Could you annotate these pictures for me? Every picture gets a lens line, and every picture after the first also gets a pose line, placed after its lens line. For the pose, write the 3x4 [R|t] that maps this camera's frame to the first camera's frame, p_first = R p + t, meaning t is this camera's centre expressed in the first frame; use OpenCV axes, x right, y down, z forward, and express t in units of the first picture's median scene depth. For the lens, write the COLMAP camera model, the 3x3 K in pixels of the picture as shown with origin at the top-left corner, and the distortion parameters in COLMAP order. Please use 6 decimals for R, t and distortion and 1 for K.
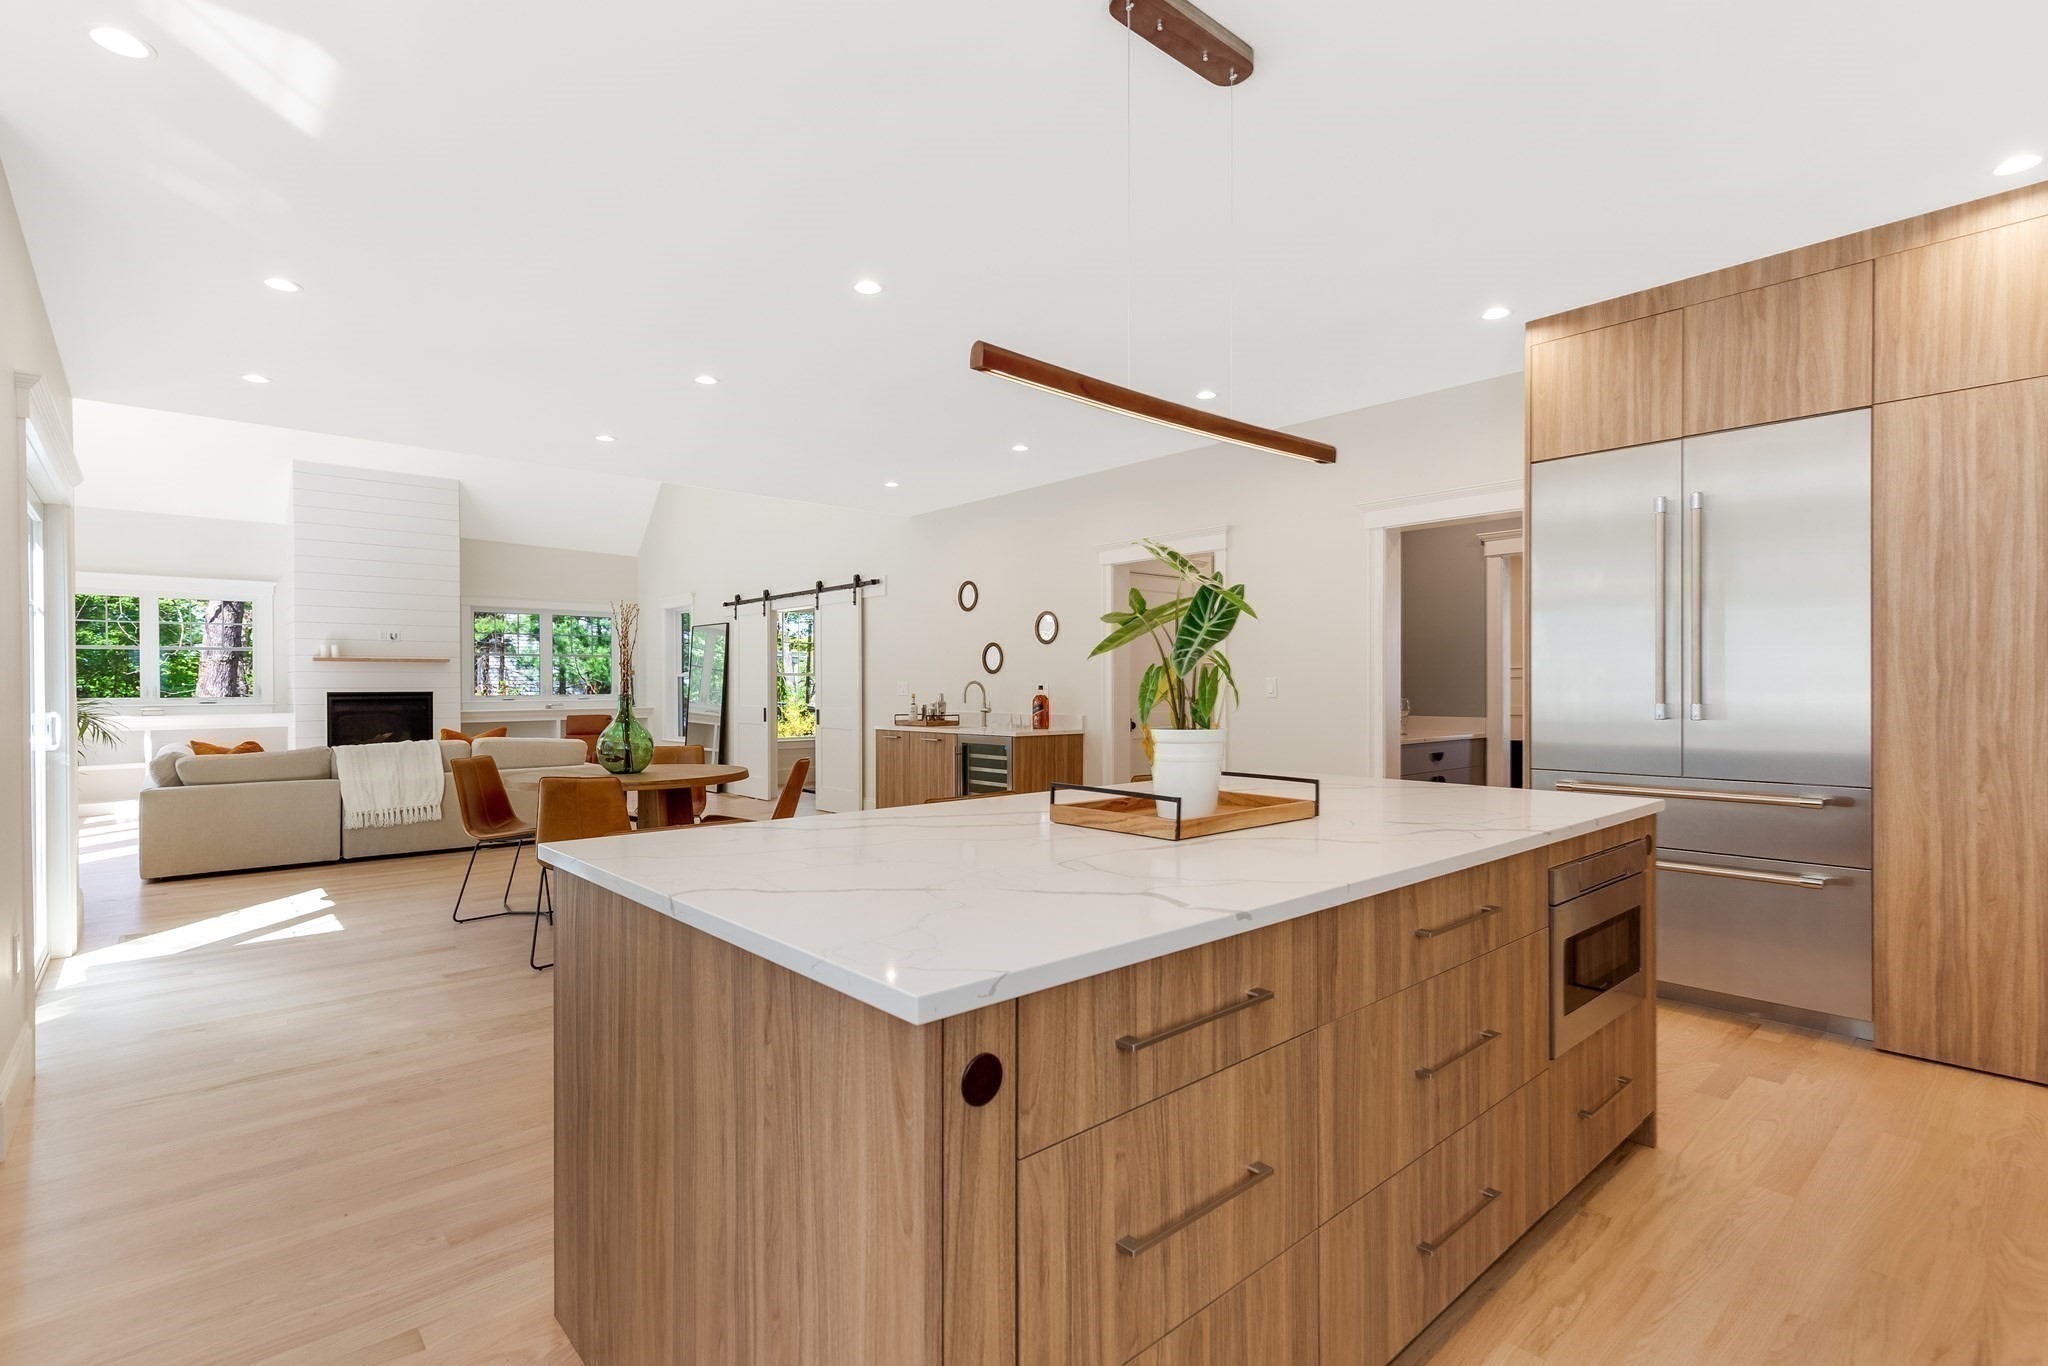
lens RADIAL K [[966.3, 0, 1043.4], [0, 966.3, 691.9], [0, 0, 1]] dist [-0.002091, 0.000381]
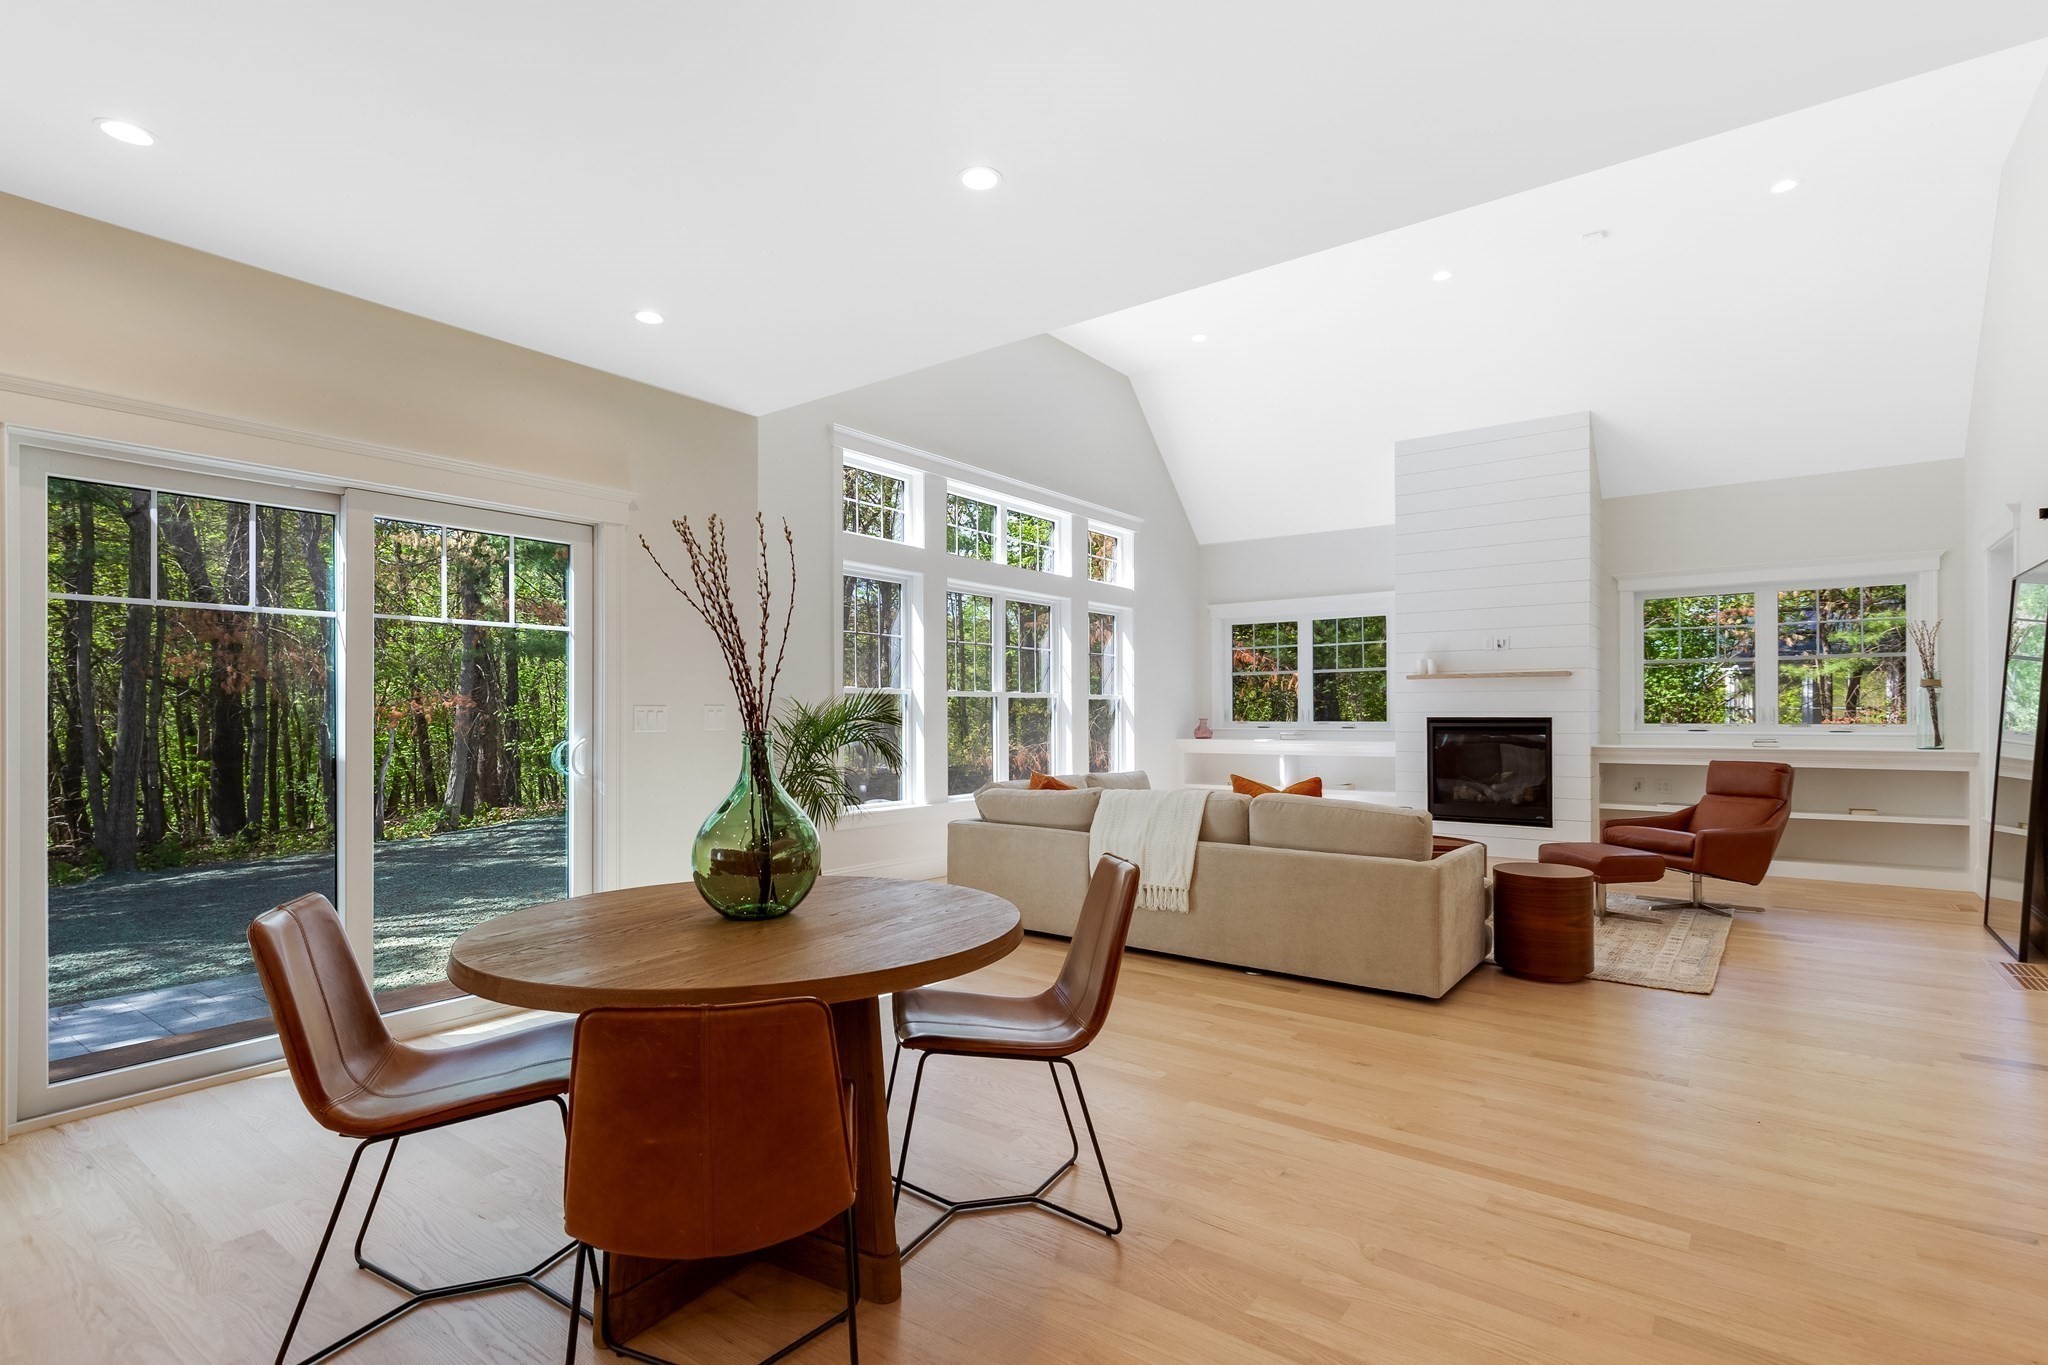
lens RADIAL K [[966.3, 0, 1044.6], [0, 966.3, 711.4], [0, 0, 1]] dist [-0.002091, 0.000381]
pose [[0.182693, -0.002041, -0.983168, -0.001138], [-0.003749, 0.999989, -0.002773, -0.000972], [0.983163, 0.004193, 0.182683, 0.535367]]
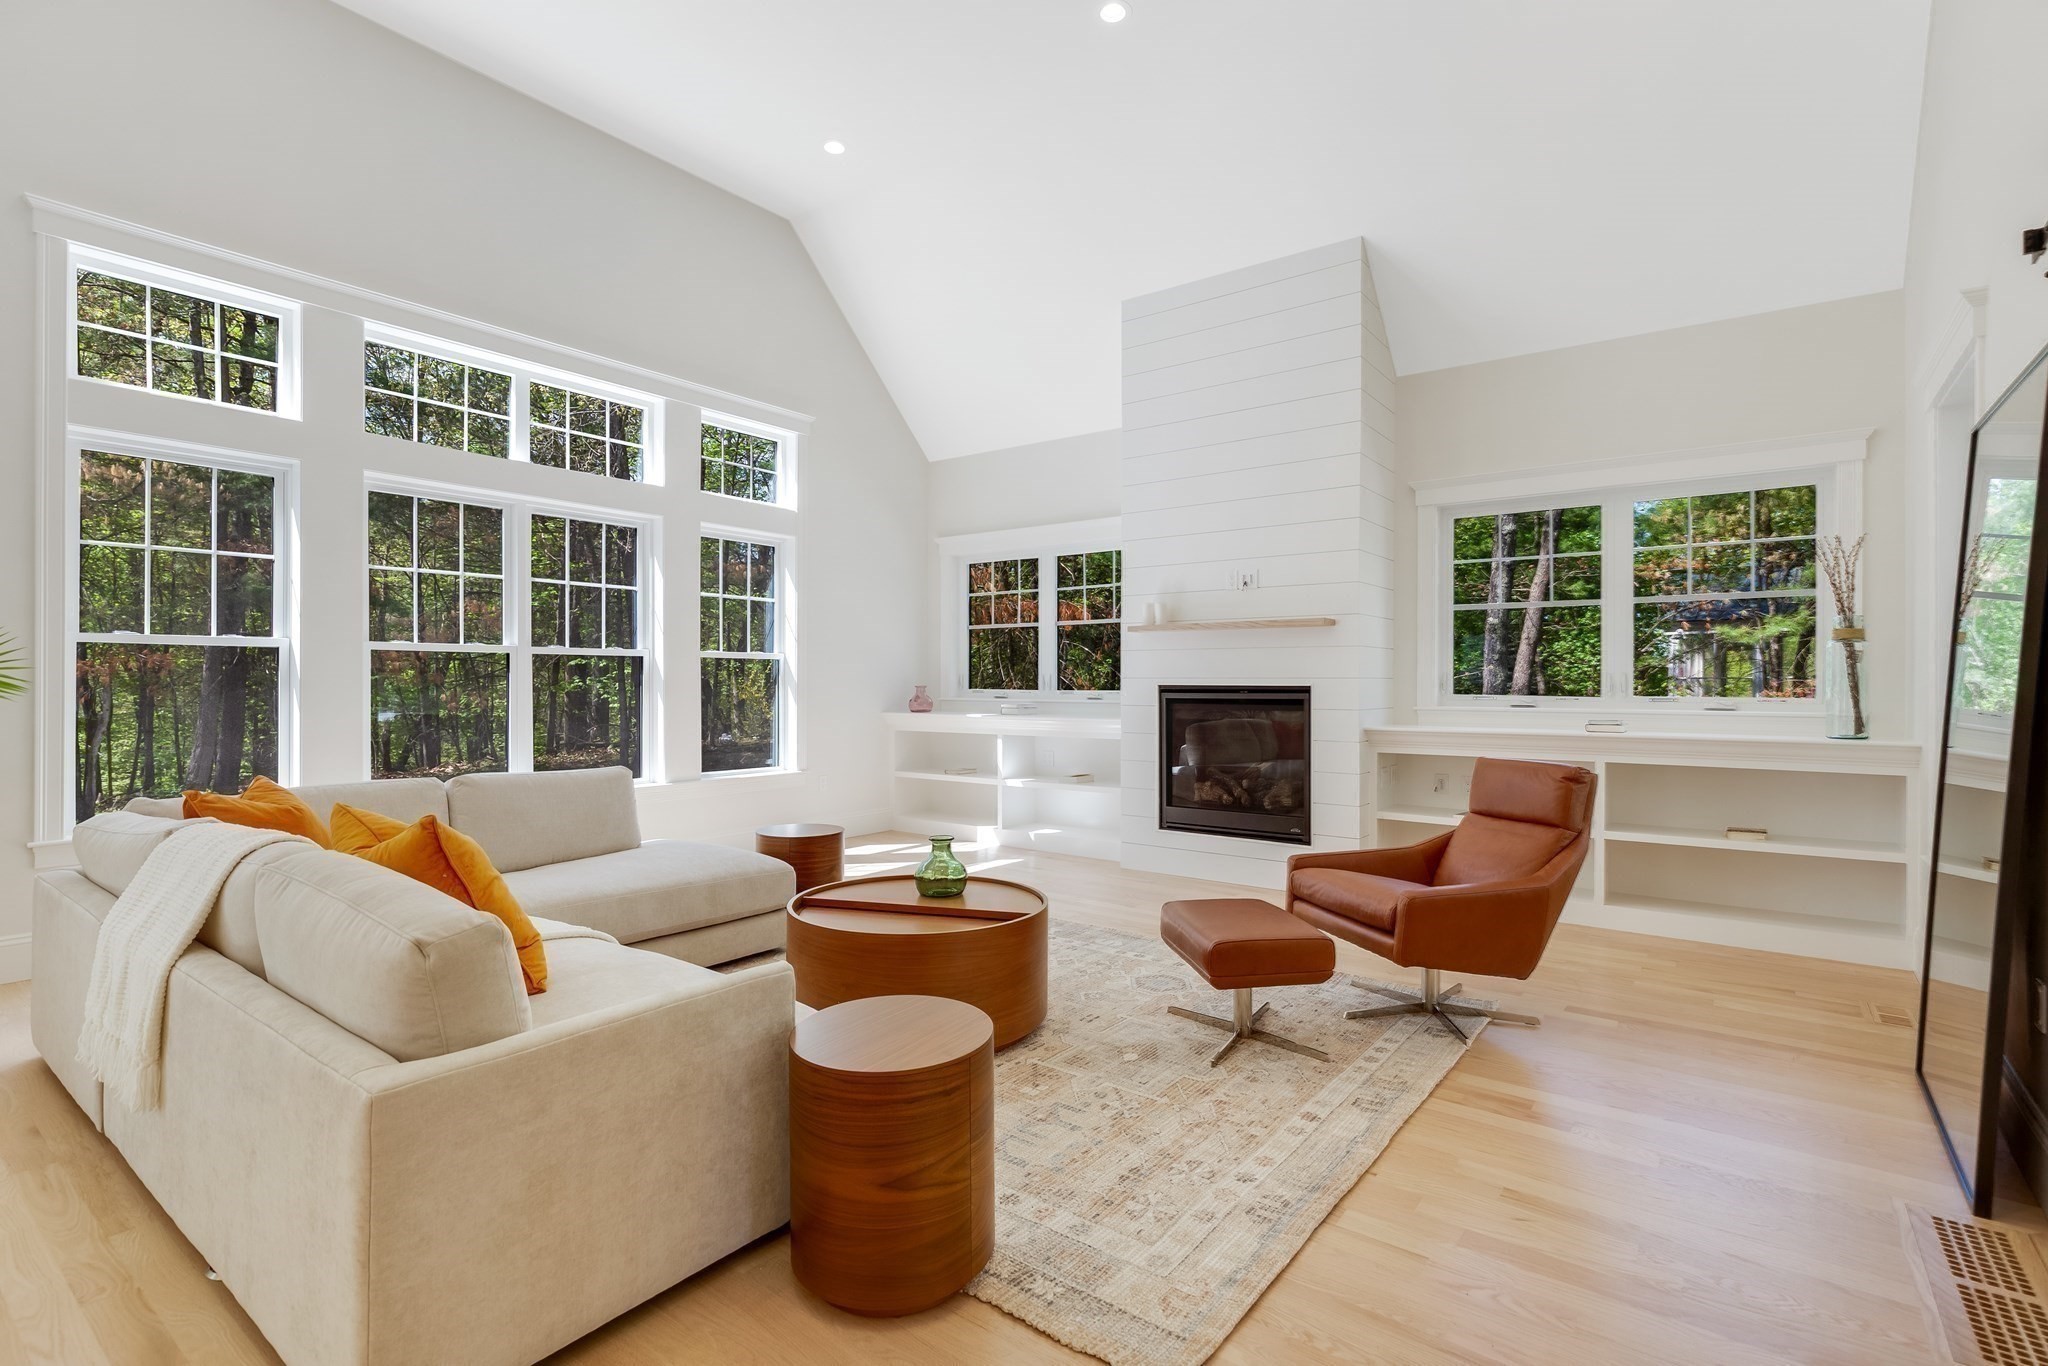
lens RADIAL K [[966.3, 0, 1028.1], [0, 966.3, 681.9], [0, 0, 1]] dist [-0.002091, 0.000381]
pose [[0.185840, 0.002363, -0.982577, -0.189176], [-0.008290, 0.999965, 0.000837, -0.001273], [0.982545, 0.007990, 0.185853, 0.817262]]
